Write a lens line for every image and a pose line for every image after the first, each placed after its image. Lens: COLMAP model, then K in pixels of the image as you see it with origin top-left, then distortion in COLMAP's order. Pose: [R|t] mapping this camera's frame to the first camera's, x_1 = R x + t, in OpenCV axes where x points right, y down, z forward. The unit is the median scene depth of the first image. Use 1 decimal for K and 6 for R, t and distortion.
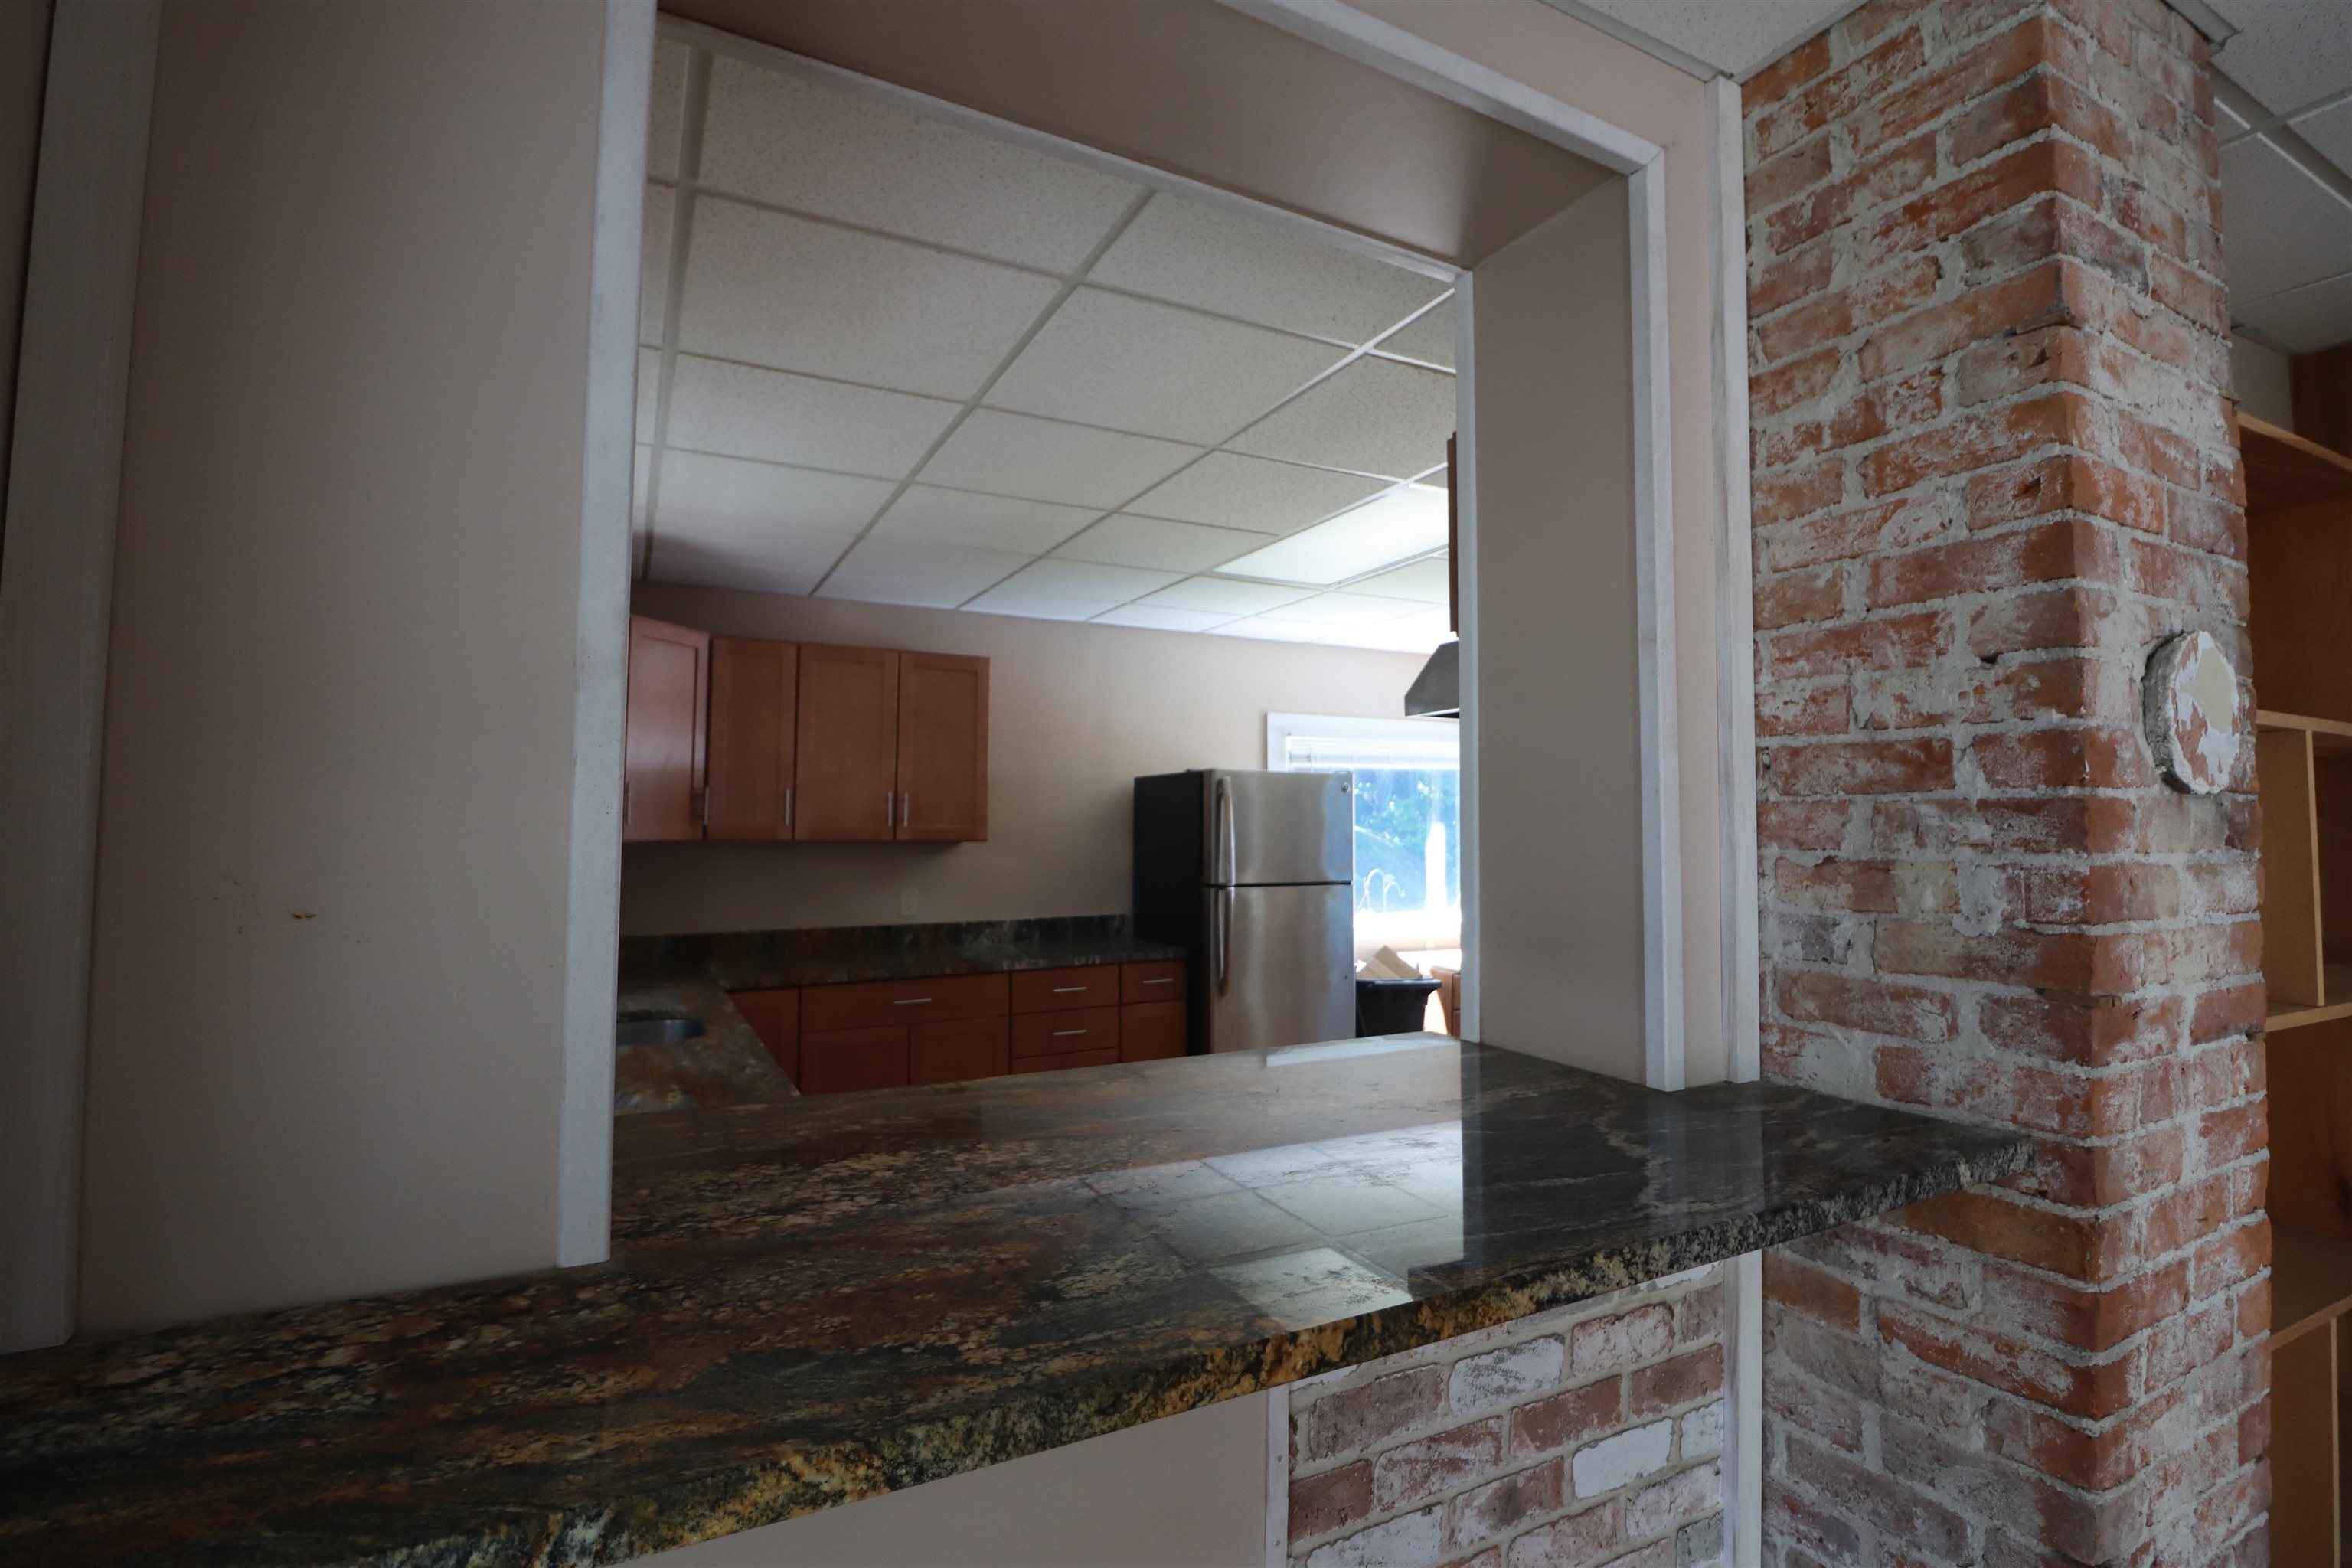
lens RADIAL K [[1091.8, 0, 1170.7], [0, 1091.8, 771.7], [0, 0, 1]] dist [-0.015829, -0.000643]
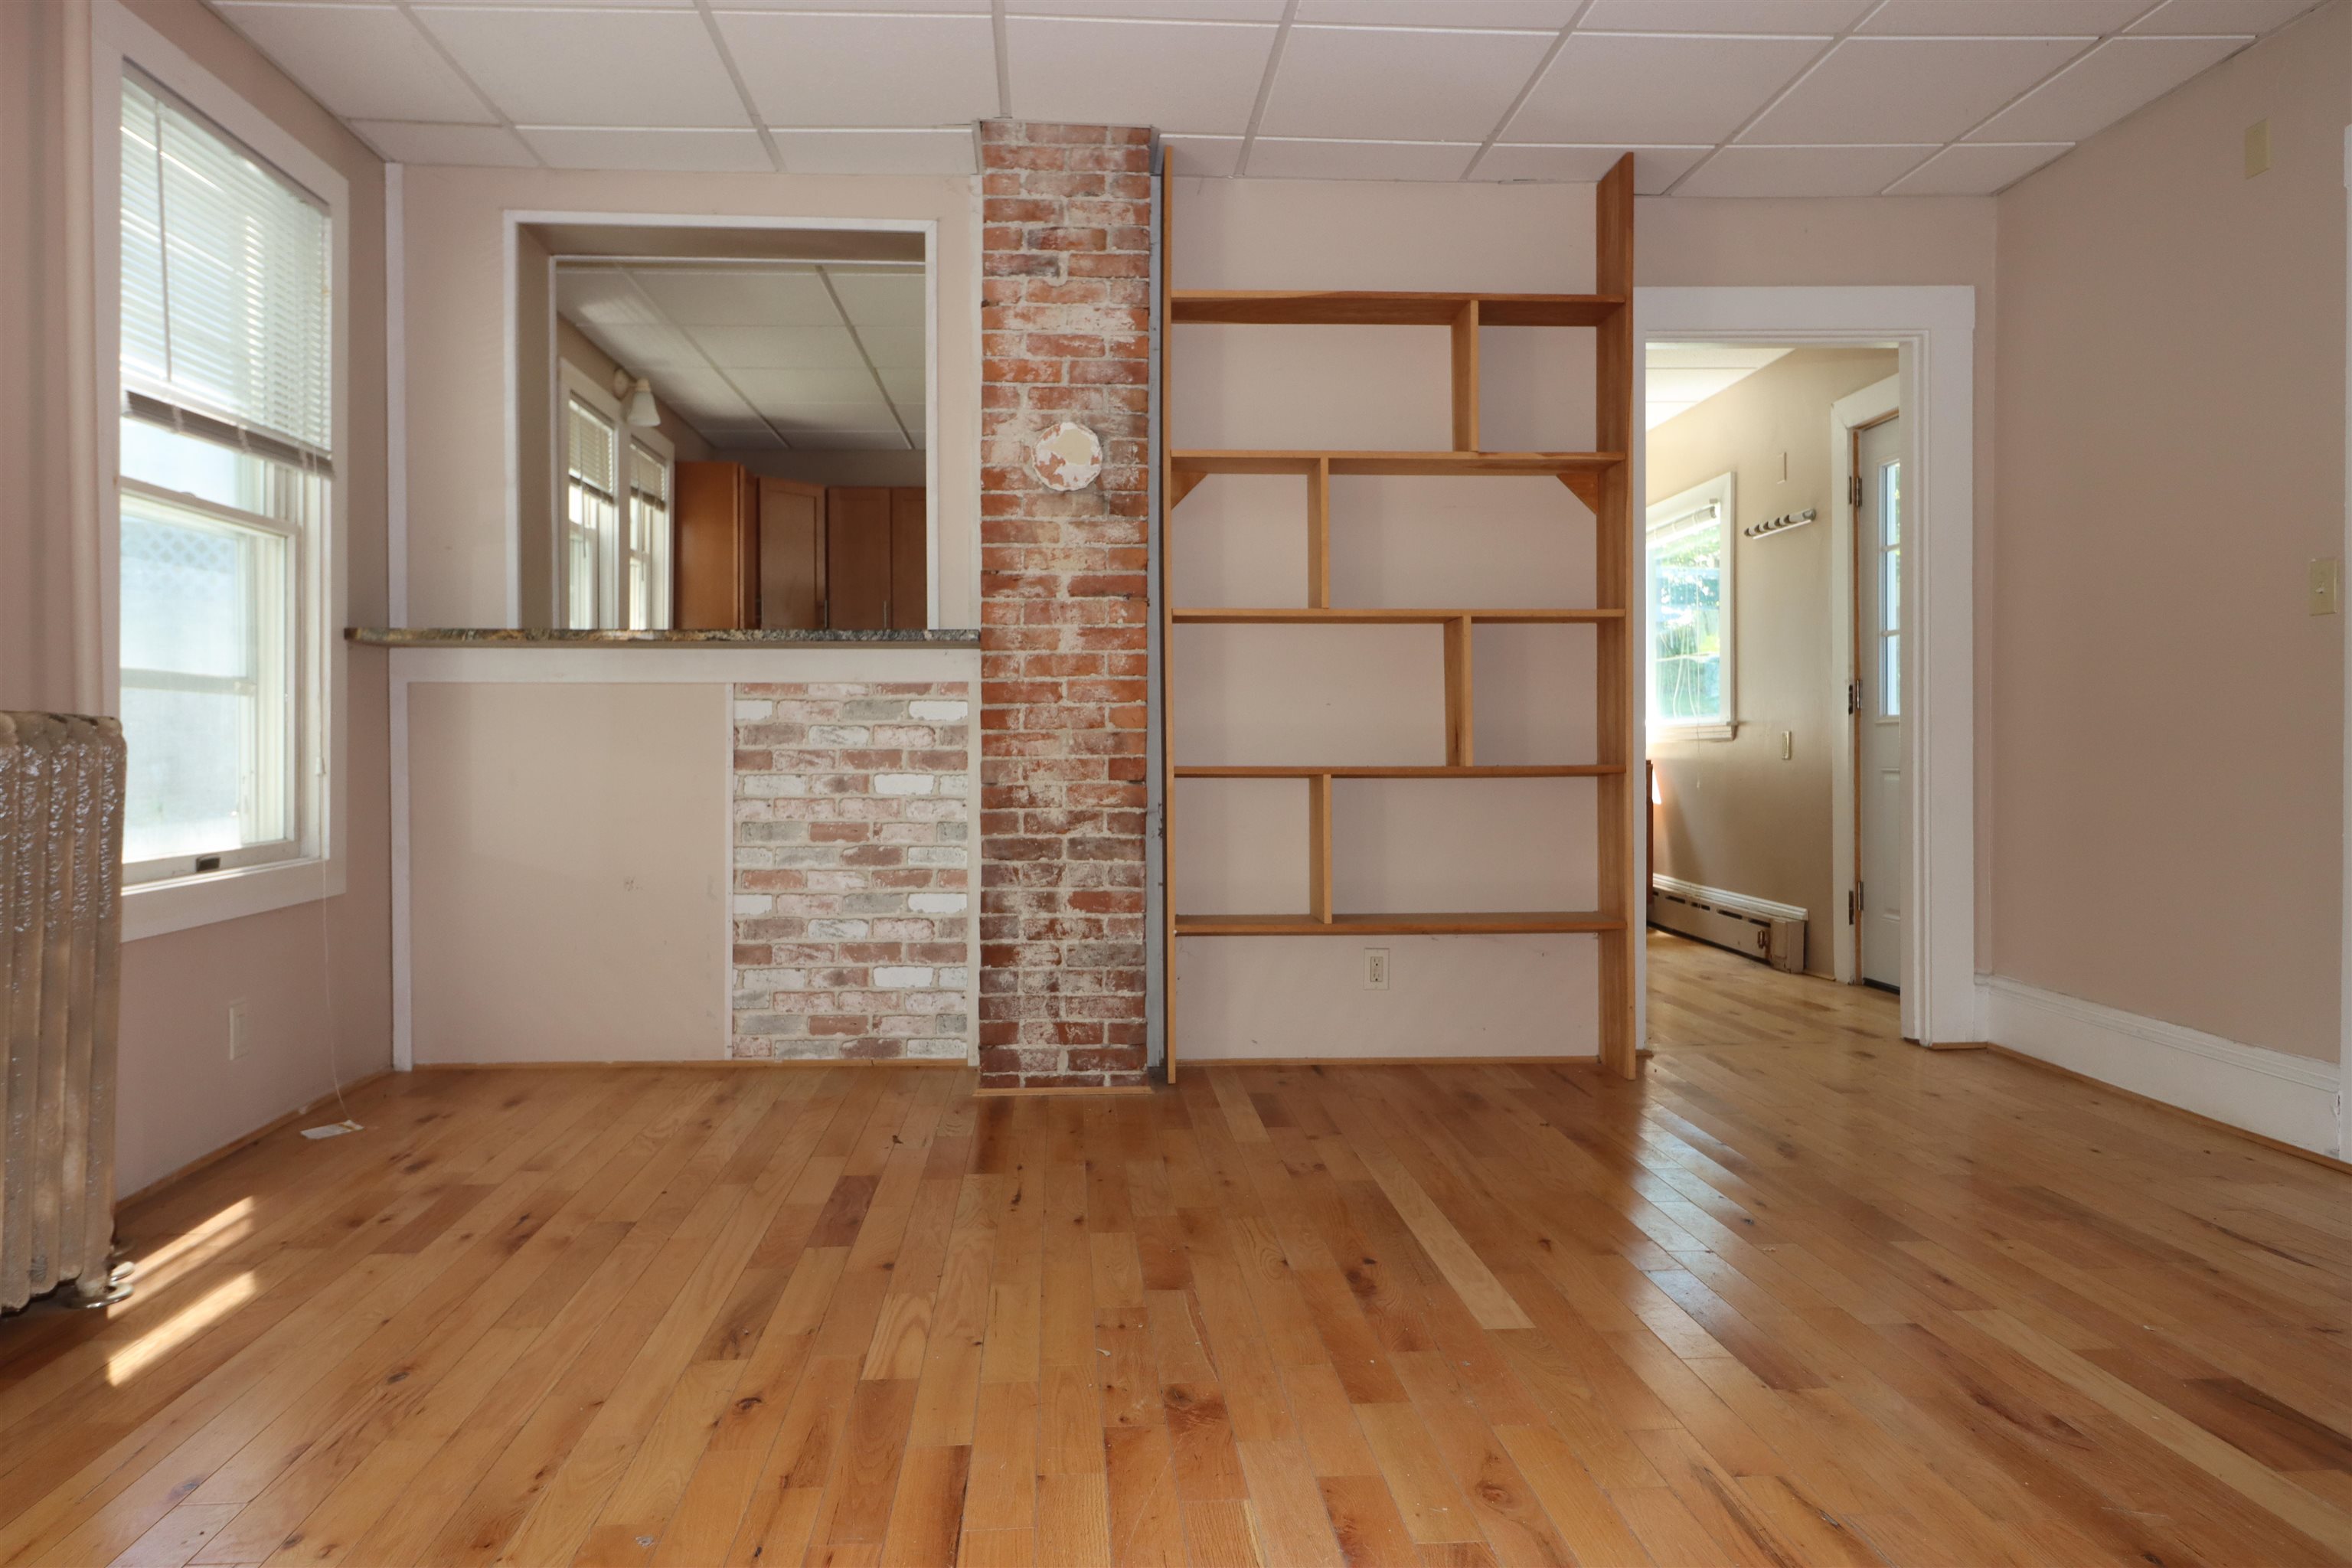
lens RADIAL K [[1539.4, 0, 1177.2], [0, 1539.4, 774.2], [0, 0, 1]] dist [0.008036, -0.001966]
pose [[0.915879, -0.010868, -0.401306, 2.568154], [0.036430, 0.997759, 0.056121, 0.470195], [0.399797, -0.066019, 0.914223, -2.095420]]
